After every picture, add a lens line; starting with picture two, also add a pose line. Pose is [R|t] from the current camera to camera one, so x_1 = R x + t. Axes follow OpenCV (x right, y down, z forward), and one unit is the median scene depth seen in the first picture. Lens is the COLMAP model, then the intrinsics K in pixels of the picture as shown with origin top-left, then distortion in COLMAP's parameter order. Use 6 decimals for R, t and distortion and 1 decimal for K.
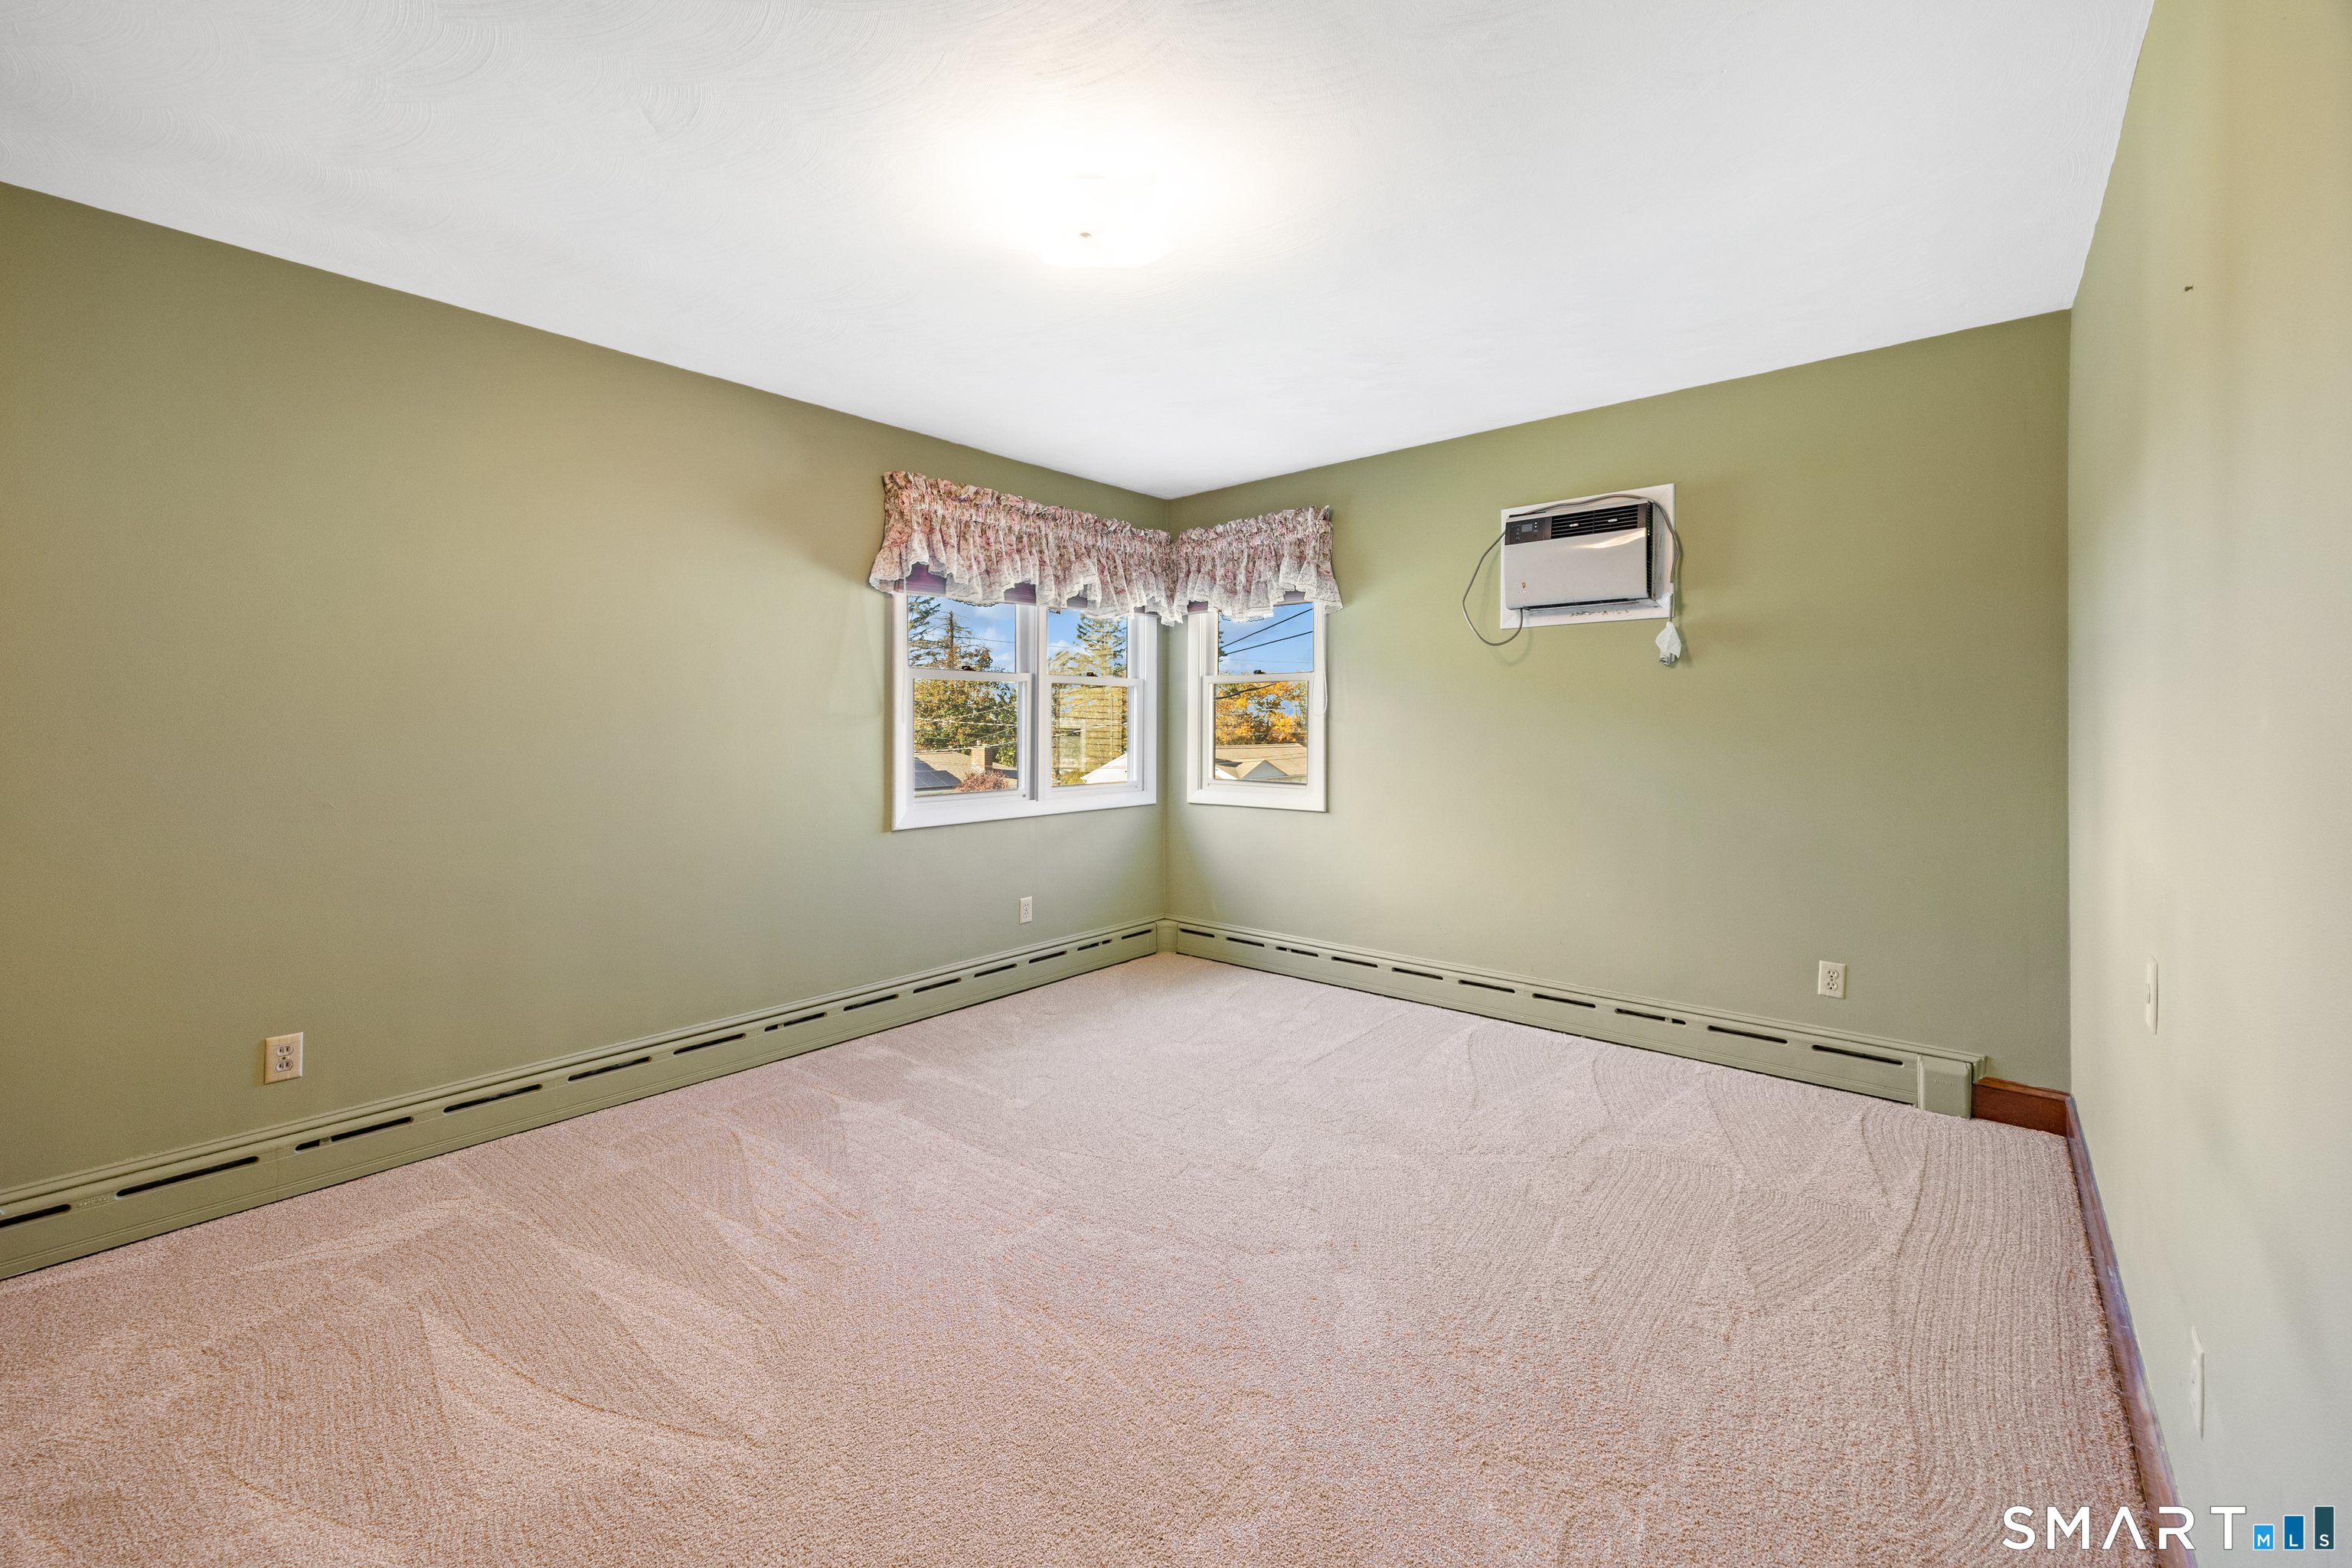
lens RADIAL K [[927.4, 0, 1174.0], [0, 927.4, 736.4], [0, 0, 1]] dist [-0.001518, -0.000206]
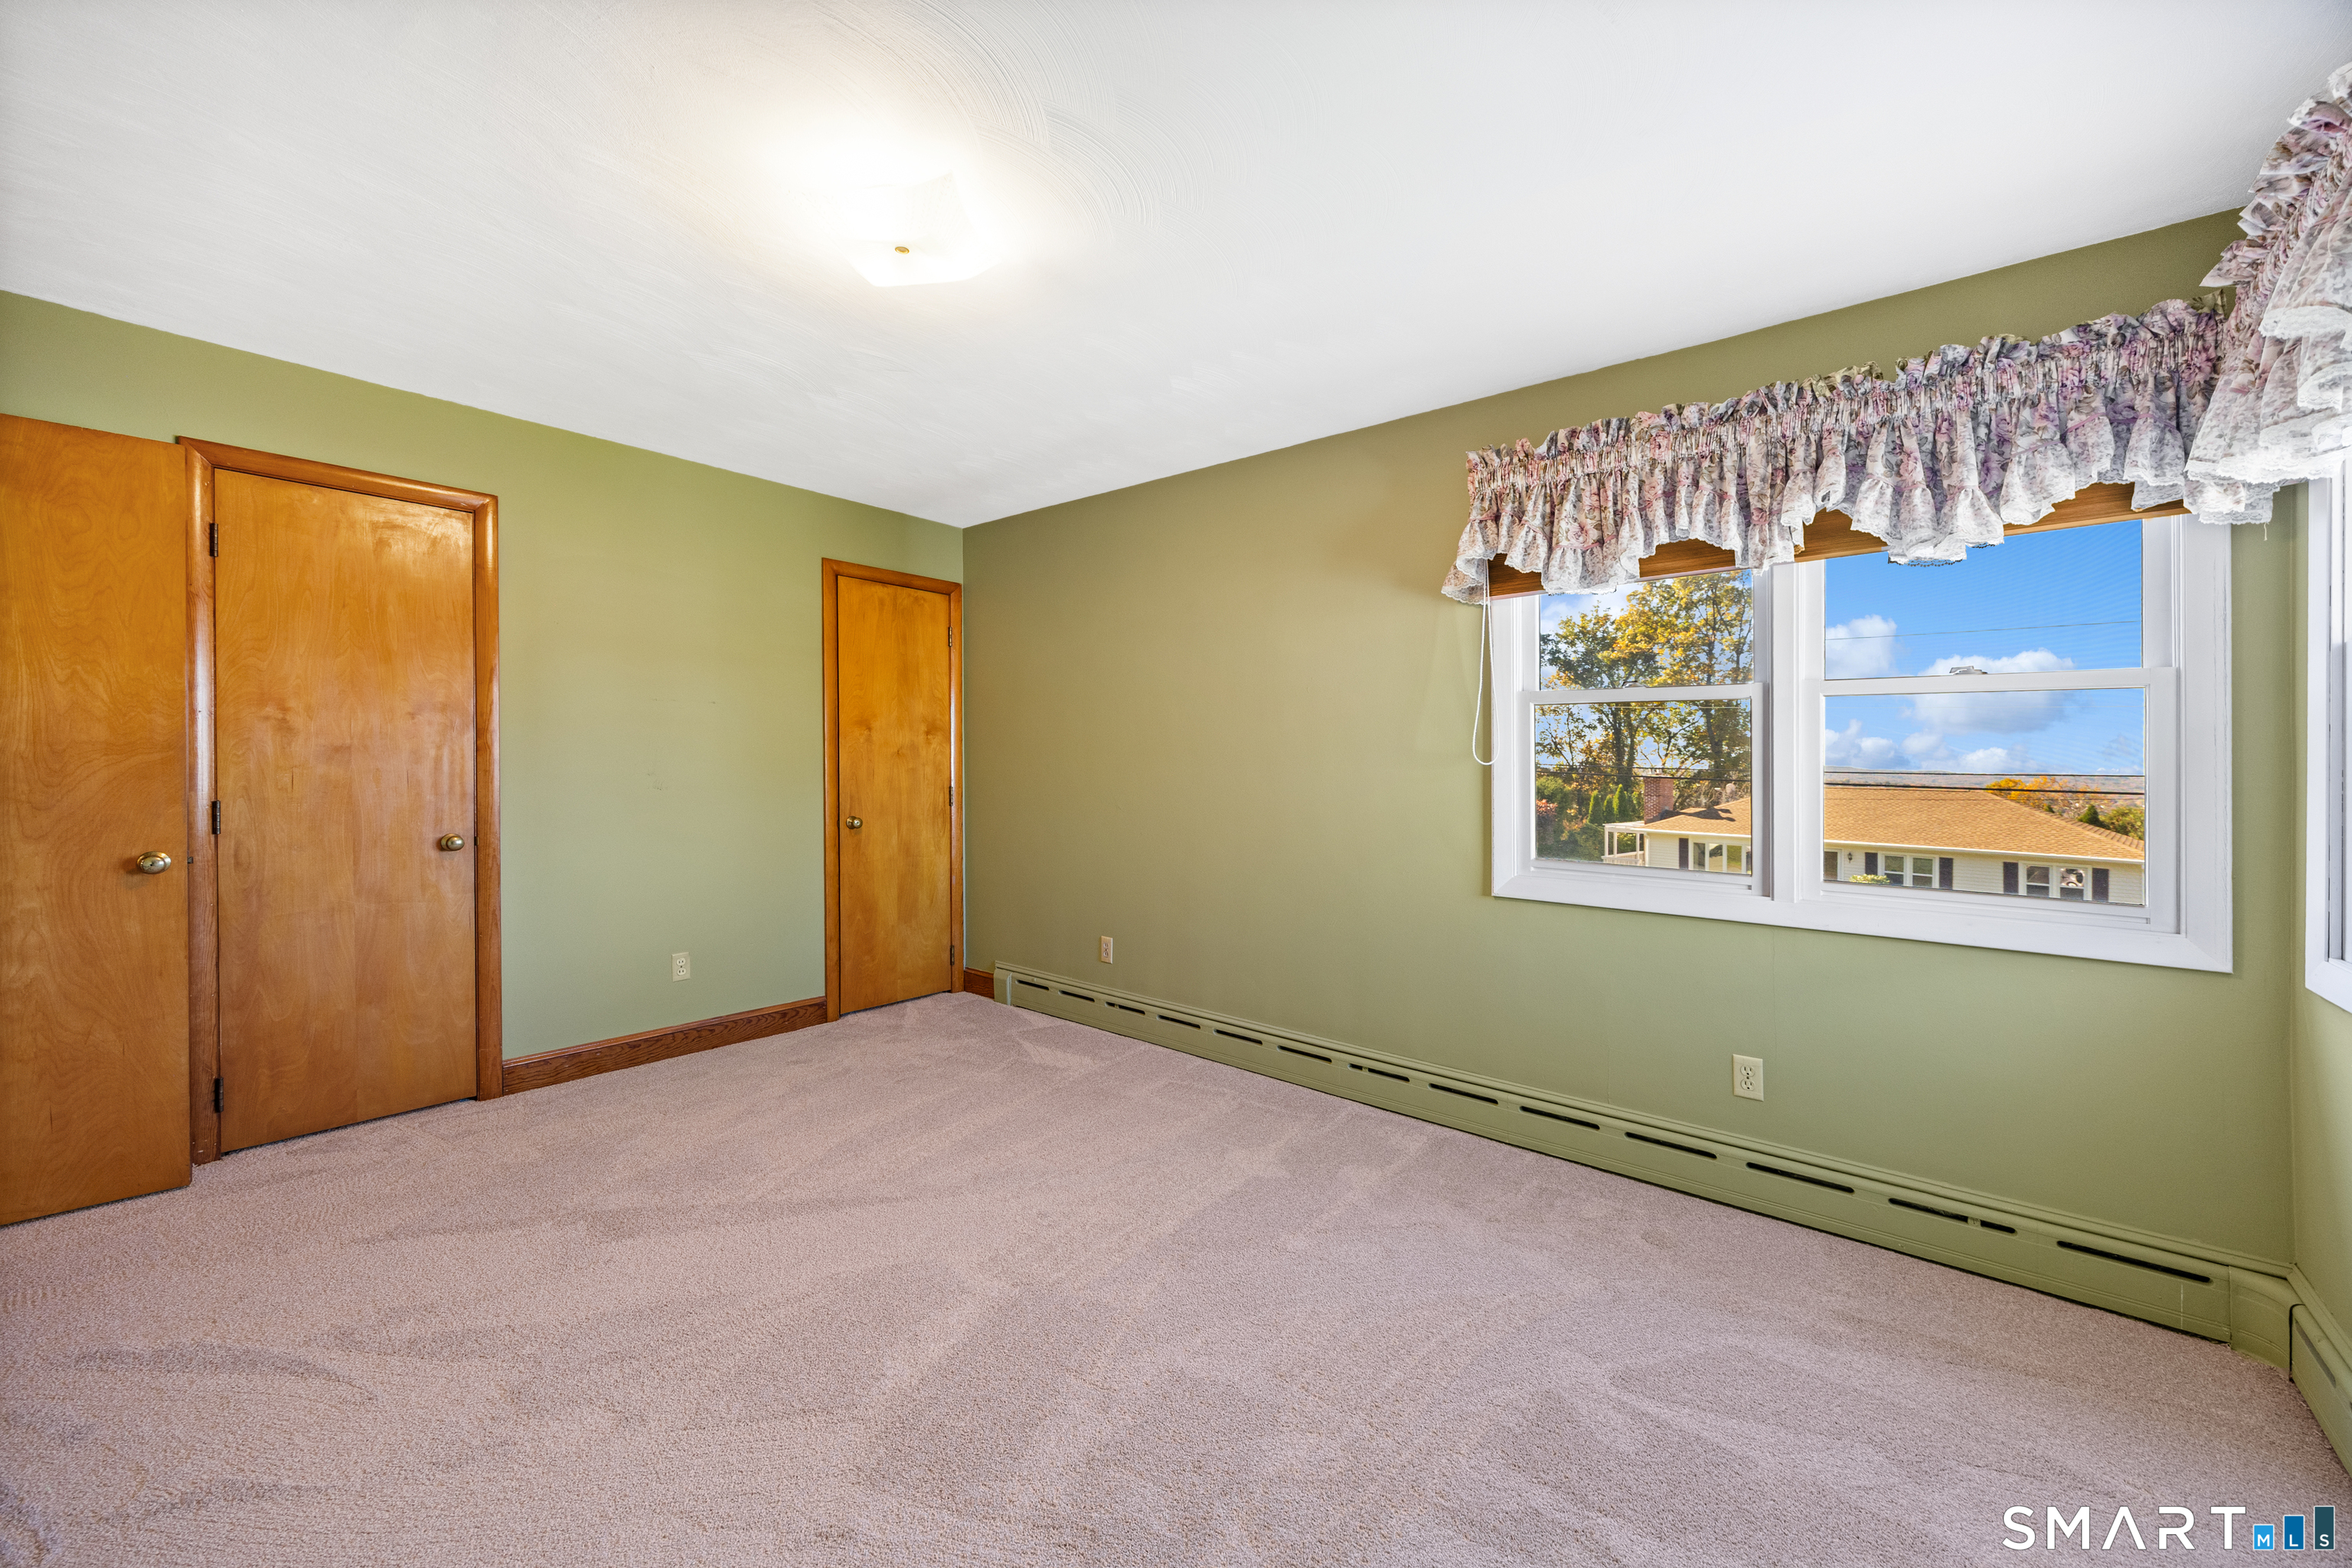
lens RADIAL K [[913.9, 0, 1170.3], [0, 913.9, 777.6], [0, 0, 1]] dist [0.000235, 0.000067]
pose [[0.012077, 0.026590, -0.999573, 0.487760], [-0.022184, 0.999407, 0.026317, -0.016701], [0.999681, 0.021857, 0.012659, 0.706119]]
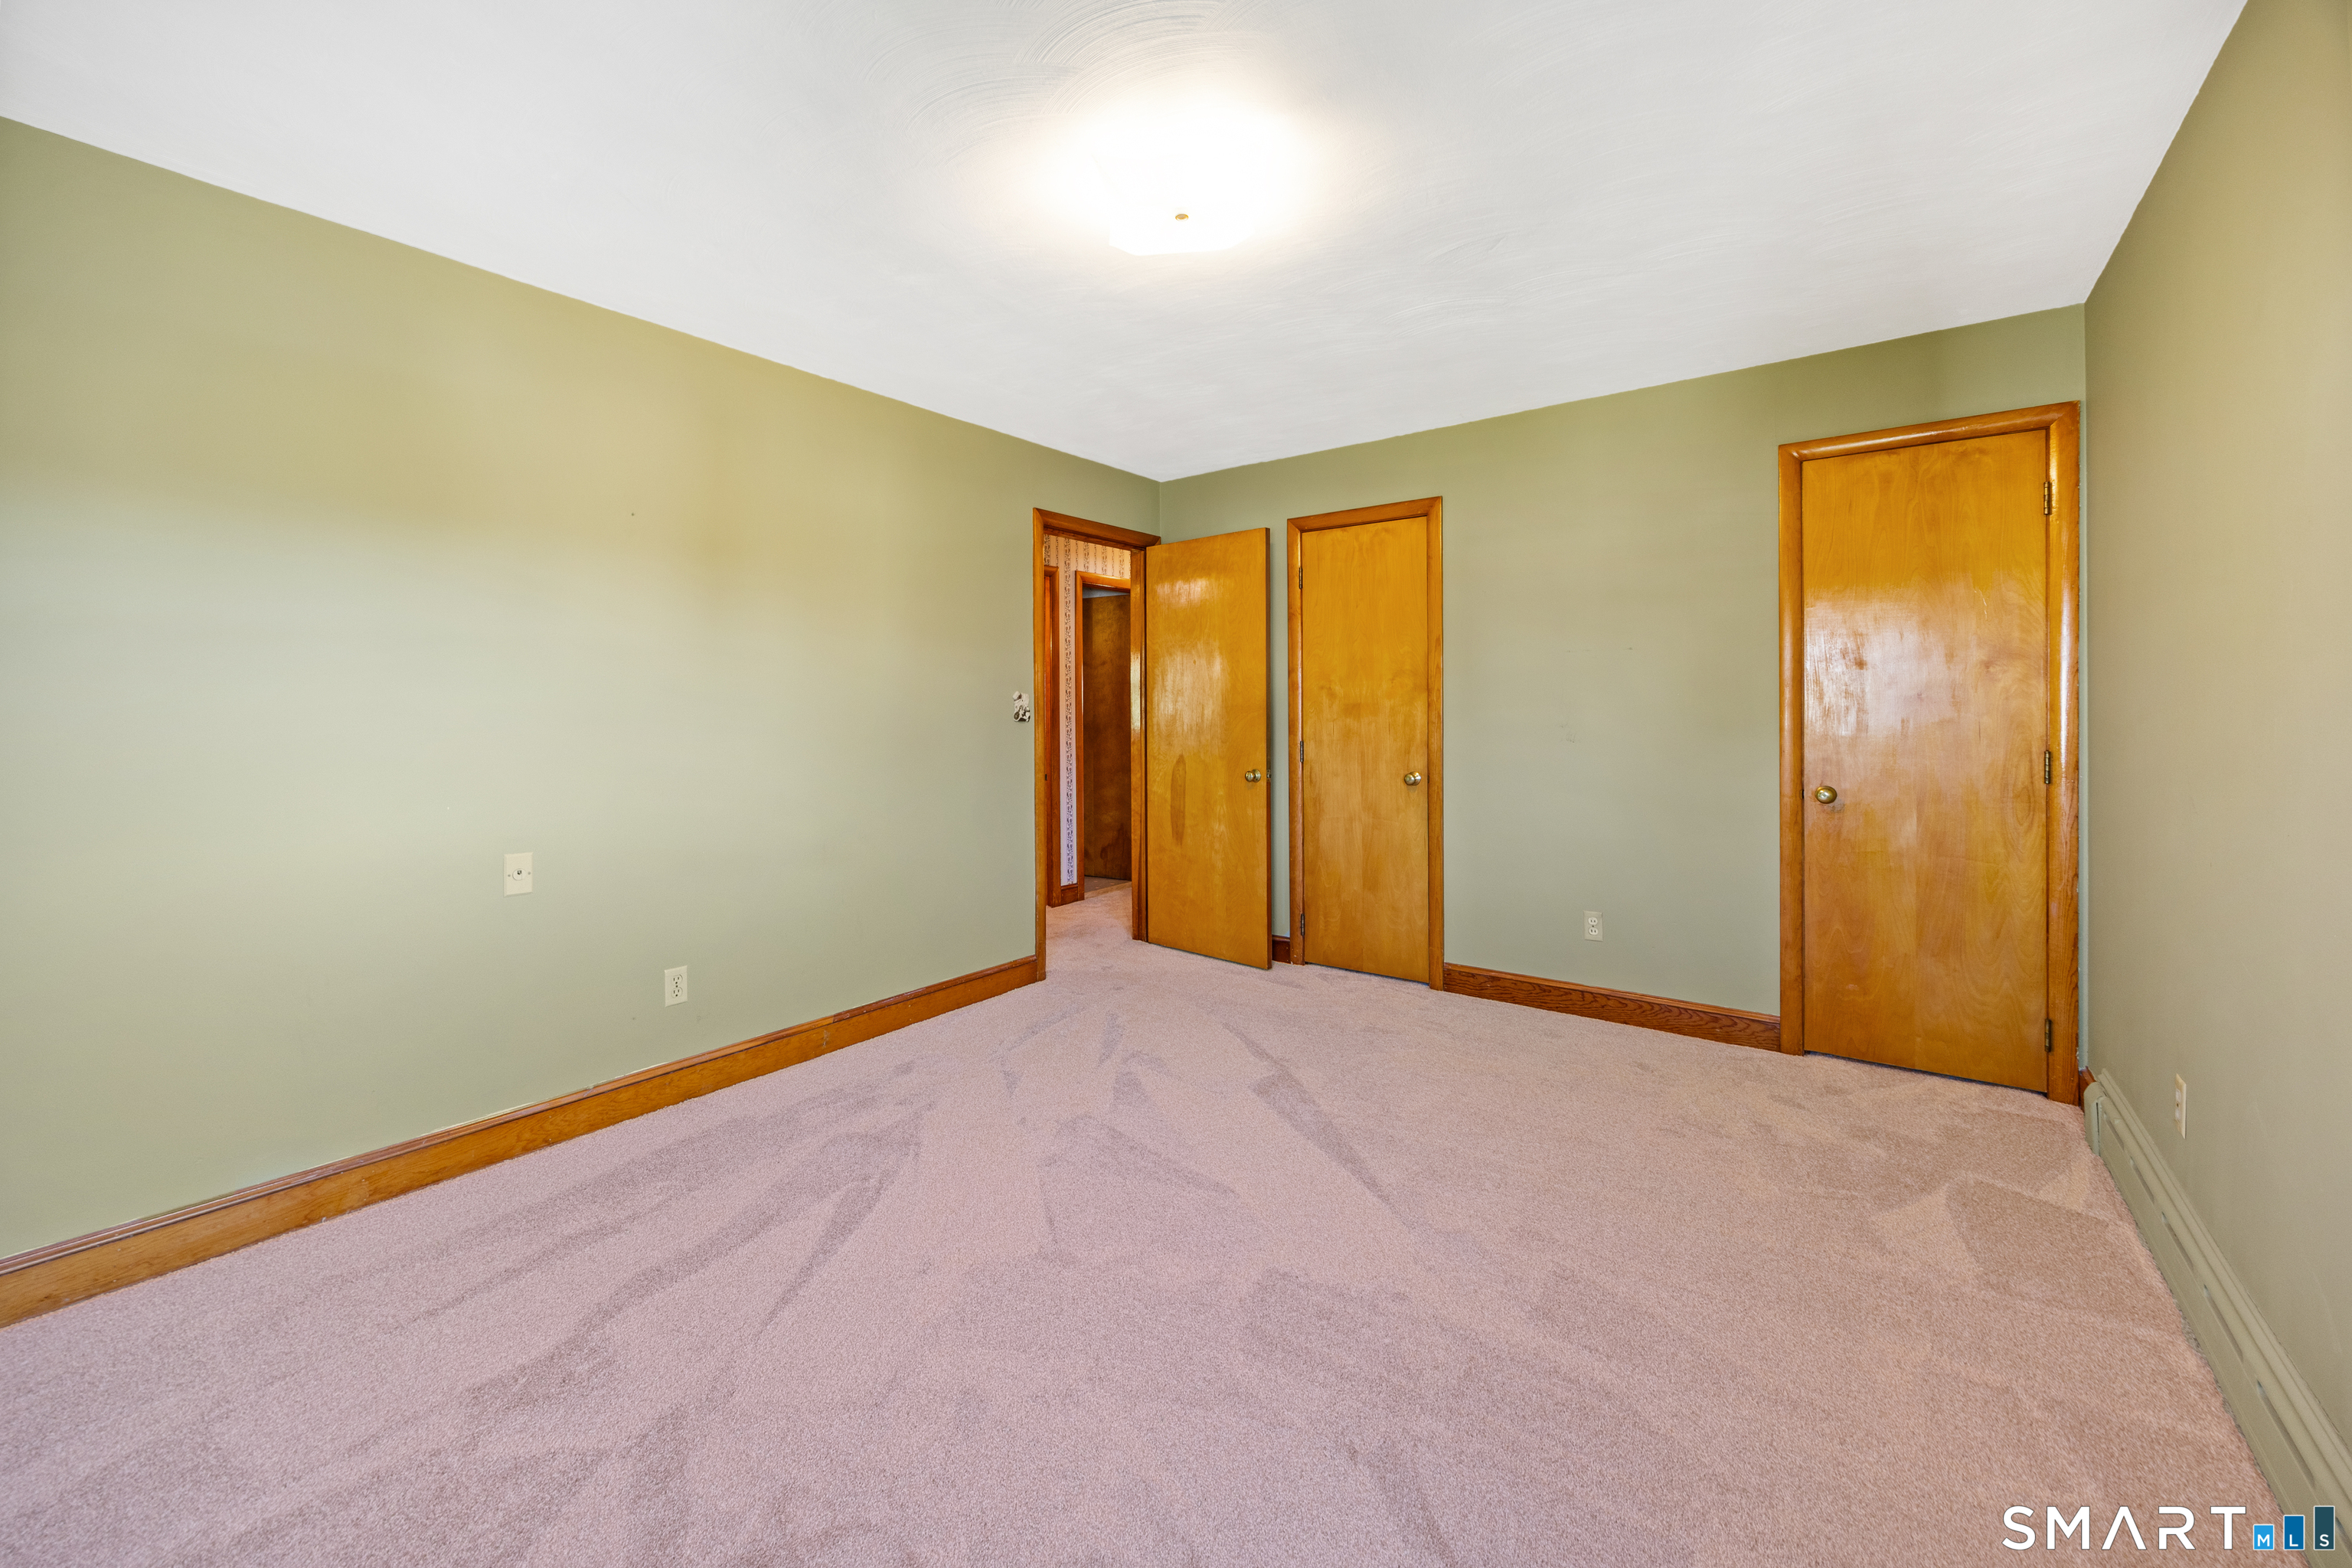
lens RADIAL K [[927.4, 0, 1174.0], [0, 927.4, 736.4], [0, 0, 1]] dist [-0.001518, -0.000206]
pose [[-0.997469, 0.018636, -0.068612, -0.013150], [0.015771, 0.998990, 0.042068, -0.020320], [0.069326, 0.040879, -0.996756, 1.129390]]
